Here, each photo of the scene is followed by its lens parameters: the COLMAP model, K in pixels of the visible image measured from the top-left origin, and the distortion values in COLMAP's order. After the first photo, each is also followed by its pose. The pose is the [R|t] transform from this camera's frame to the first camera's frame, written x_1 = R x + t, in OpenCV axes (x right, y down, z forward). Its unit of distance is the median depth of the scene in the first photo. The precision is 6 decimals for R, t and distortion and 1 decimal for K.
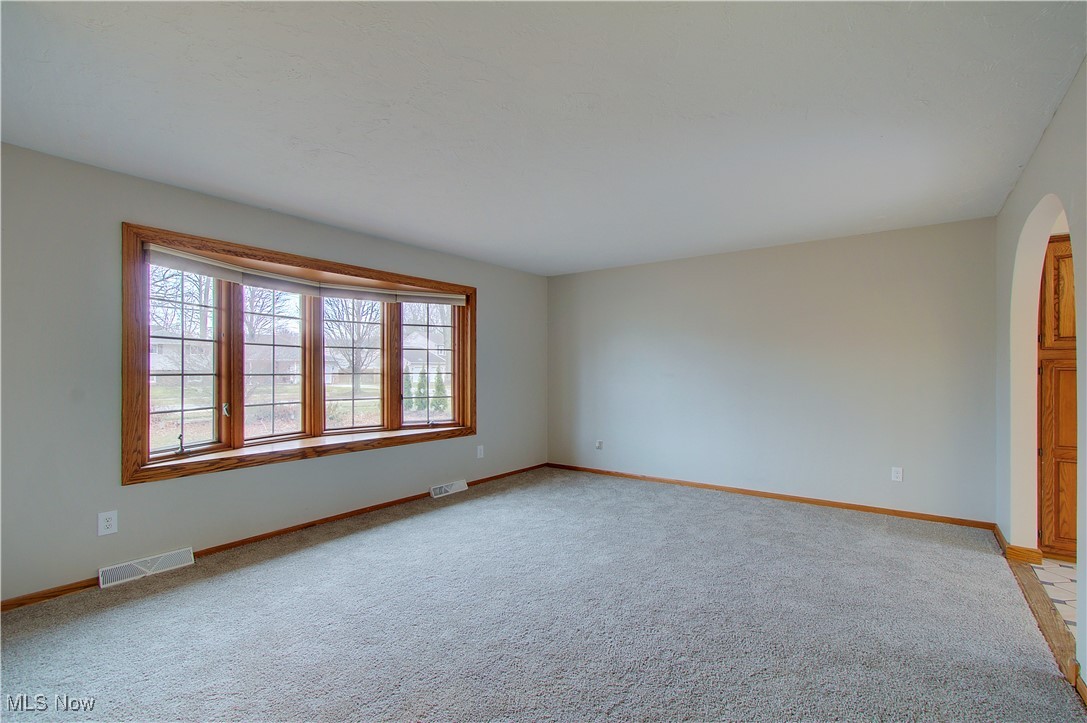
lens RADIAL K [[508.5, 0, 549.5], [0, 508.5, 365.4], [0, 0, 1]] dist [0.002834, 0.003953]
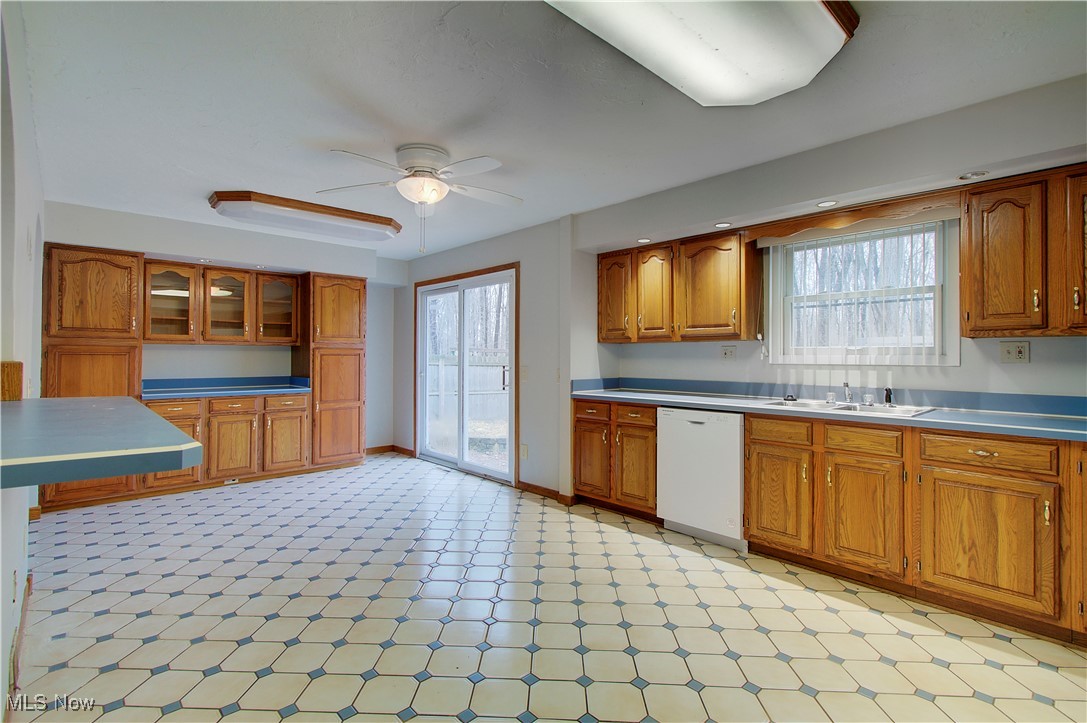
lens RADIAL K [[508.5, 0, 536.0], [0, 508.5, 349.8], [0, 0, 1]] dist [0.002834, 0.003953]
pose [[0.191183, 0.010863, 0.981494, 0.016189], [-0.005715, 0.999934, -0.009953, 0.004269], [-0.981538, -0.003706, 0.191233, -0.341300]]
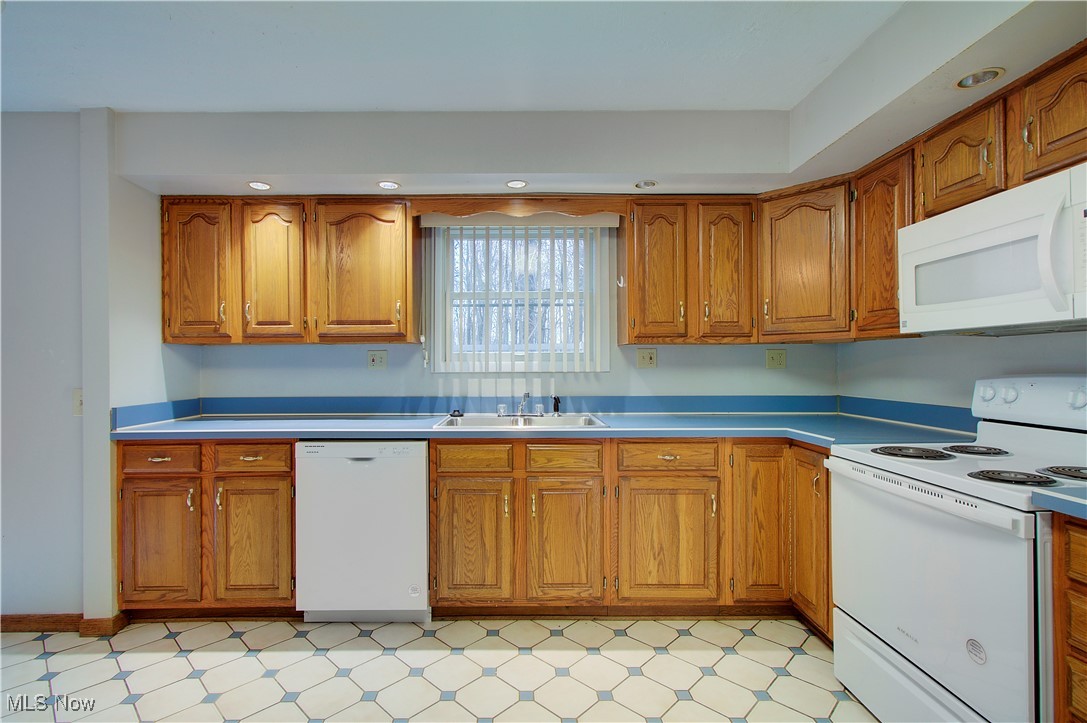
lens RADIAL K [[508.5, 0, 517.8], [0, 508.5, 364.3], [0, 0, 1]] dist [0.002834, 0.003953]
pose [[-0.593487, -0.001149, 0.804843, 0.382438], [0.000746, 0.999998, 0.001977, 0.004274], [-0.804843, 0.001774, -0.593485, -0.216546]]
